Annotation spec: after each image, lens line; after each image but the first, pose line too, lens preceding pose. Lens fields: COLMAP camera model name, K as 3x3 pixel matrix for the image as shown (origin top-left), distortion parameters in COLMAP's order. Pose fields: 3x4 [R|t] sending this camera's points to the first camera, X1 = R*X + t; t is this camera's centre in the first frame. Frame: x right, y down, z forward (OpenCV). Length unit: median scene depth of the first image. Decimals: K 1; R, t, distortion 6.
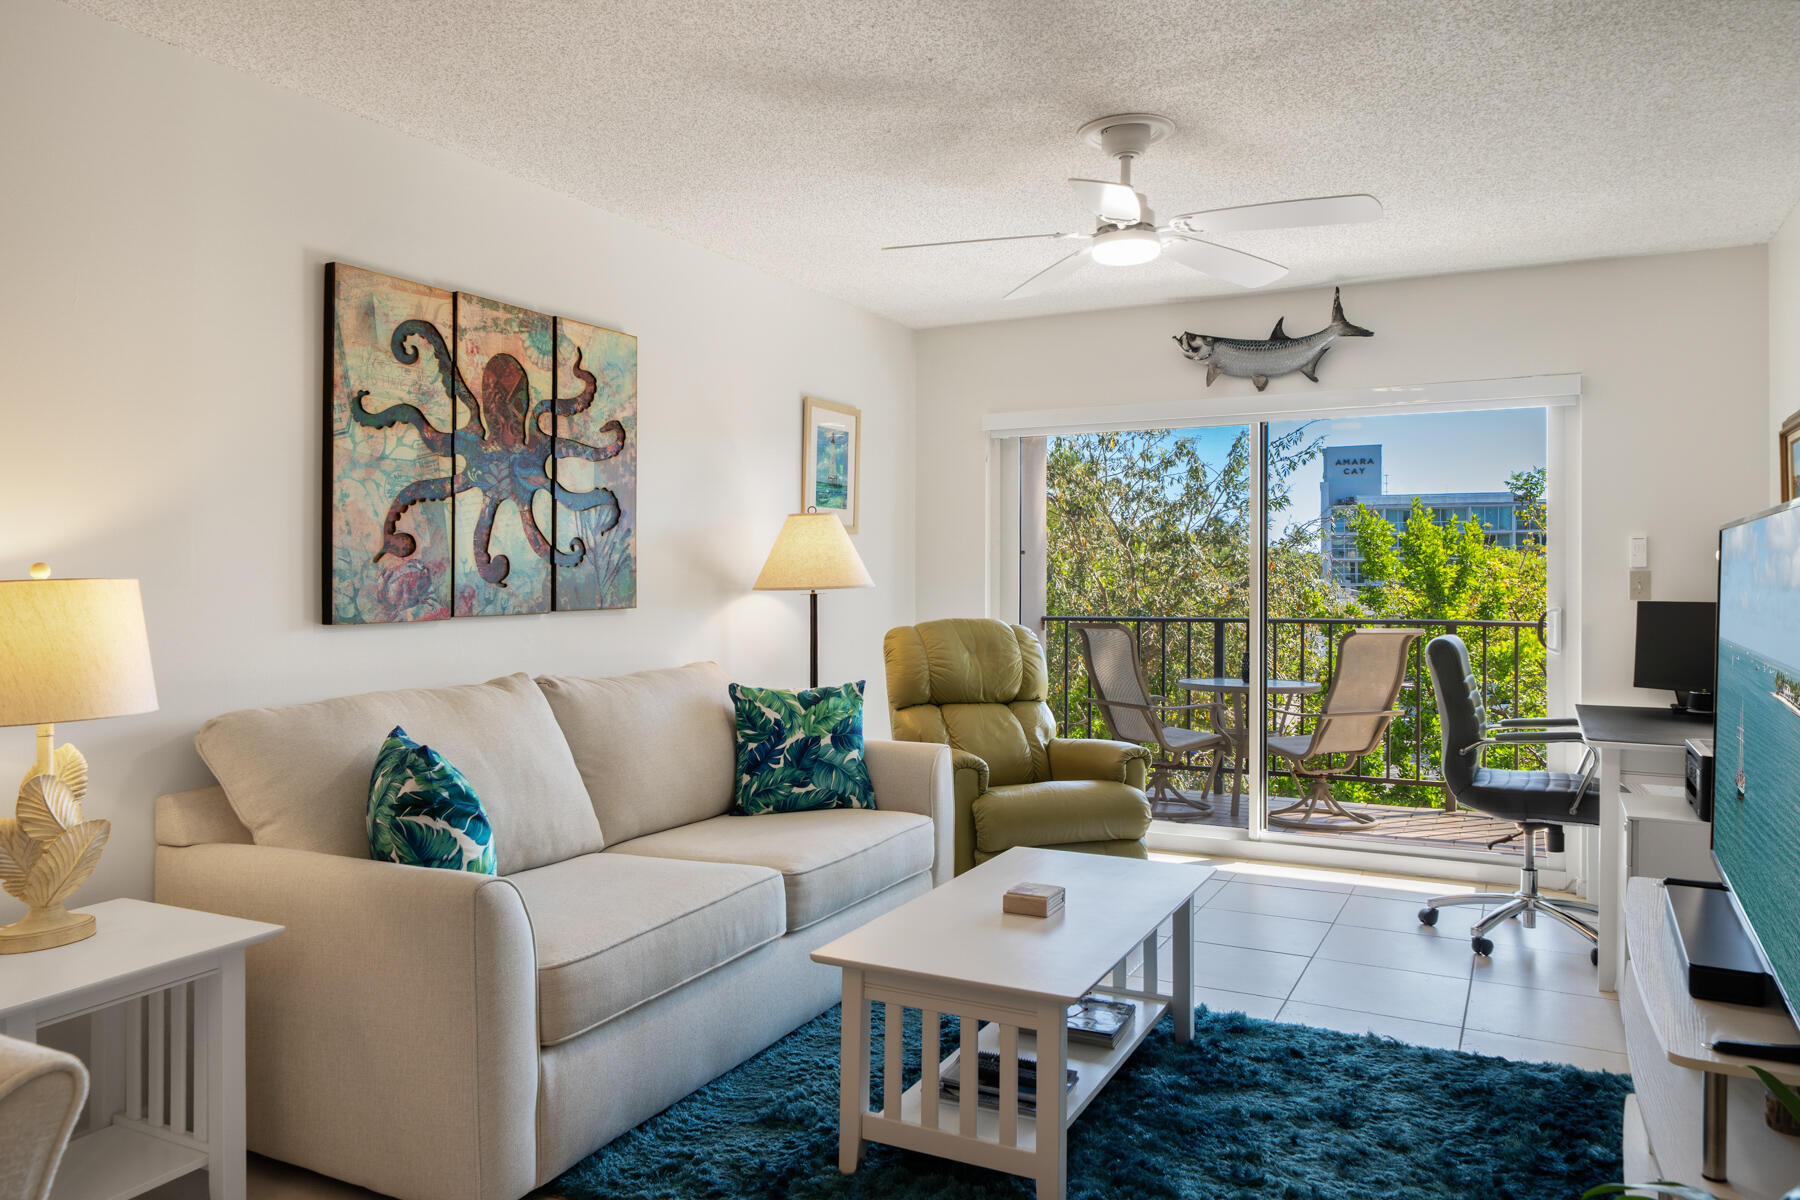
lens RADIAL K [[1261.2, 0, 890.8], [0, 1261.2, 584.6], [0, 0, 1]] dist [0.005985, -0.006531]
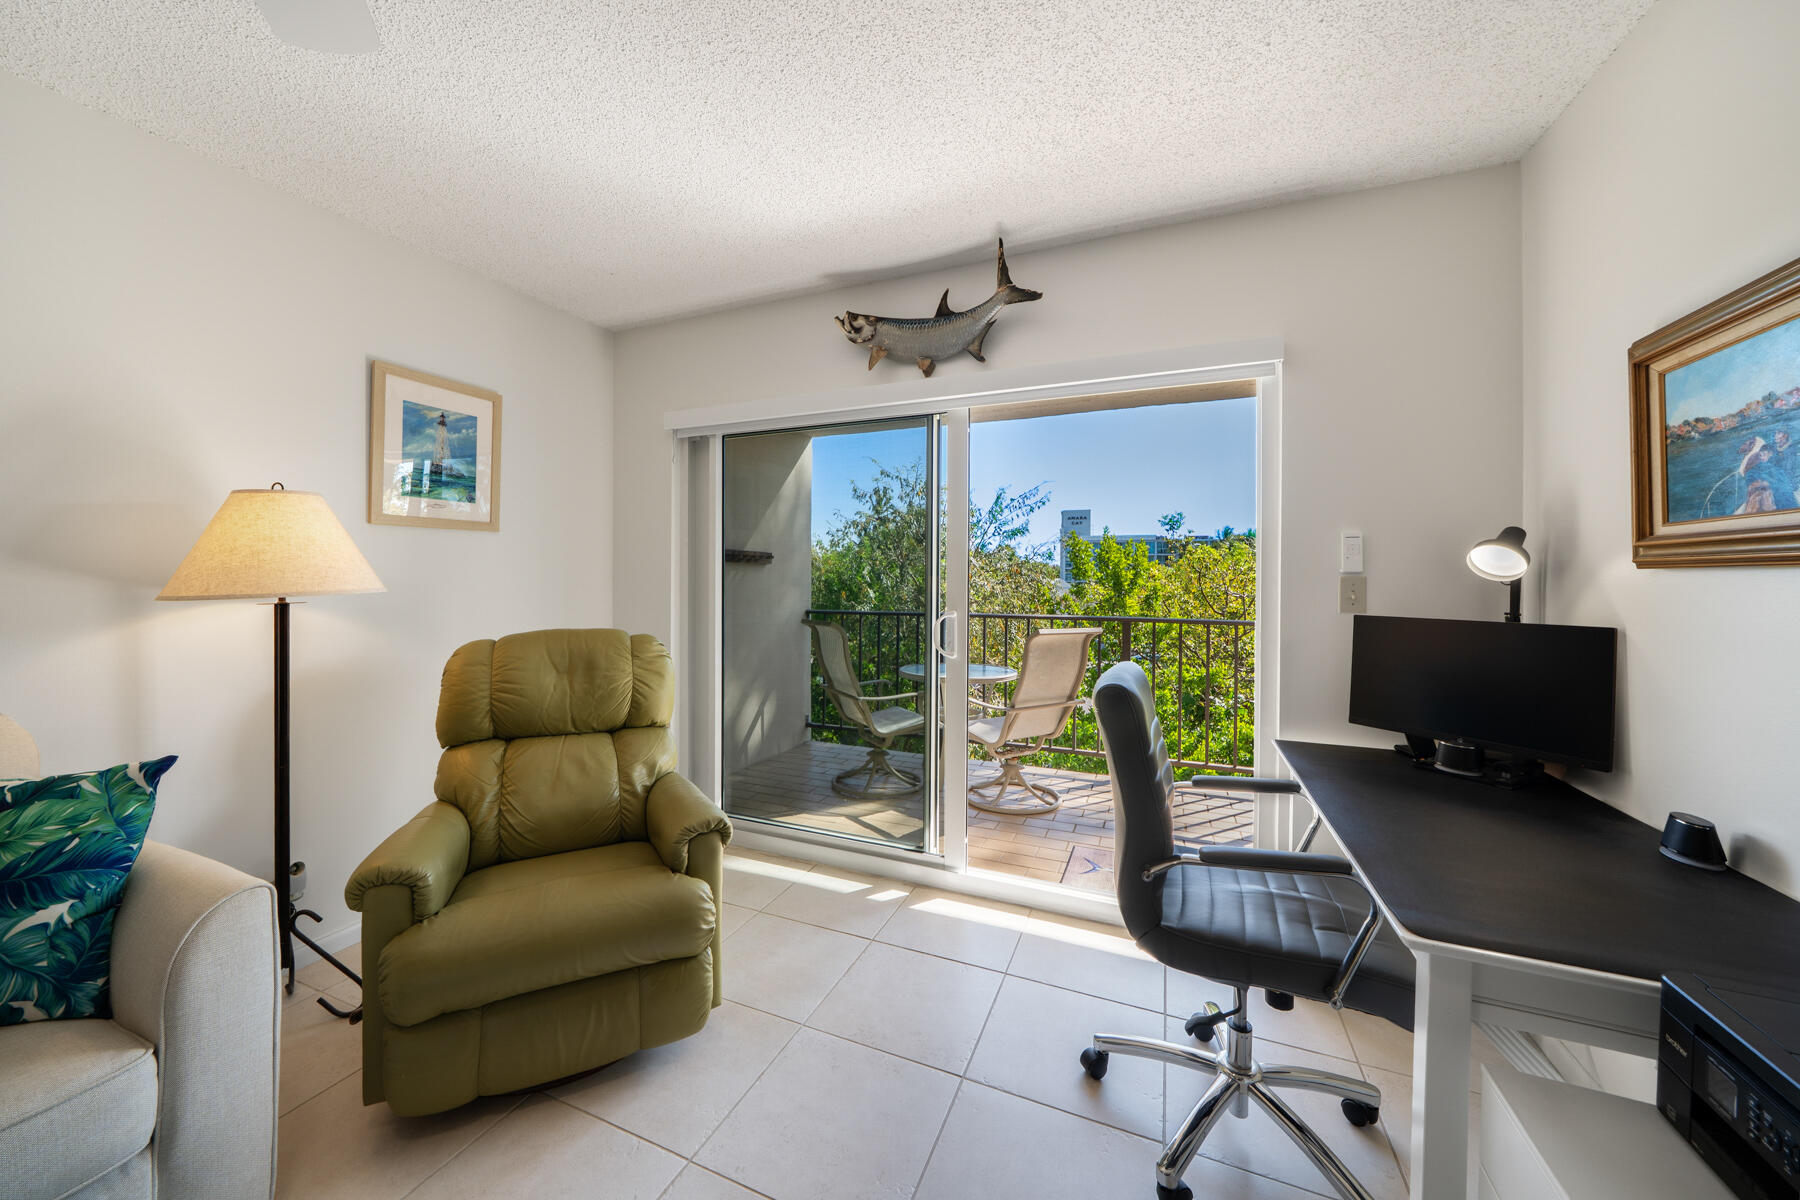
lens RADIAL K [[643.4, 0, 902.3], [0, 643.4, 584.9], [0, 0, 1]] dist [-0.002789, 0.000278]
pose [[0.996649, 0.003833, 0.081701, 0.241273], [-0.004547, 0.999953, 0.008555, -0.007334], [-0.081665, -0.008898, 0.996620, 0.545687]]
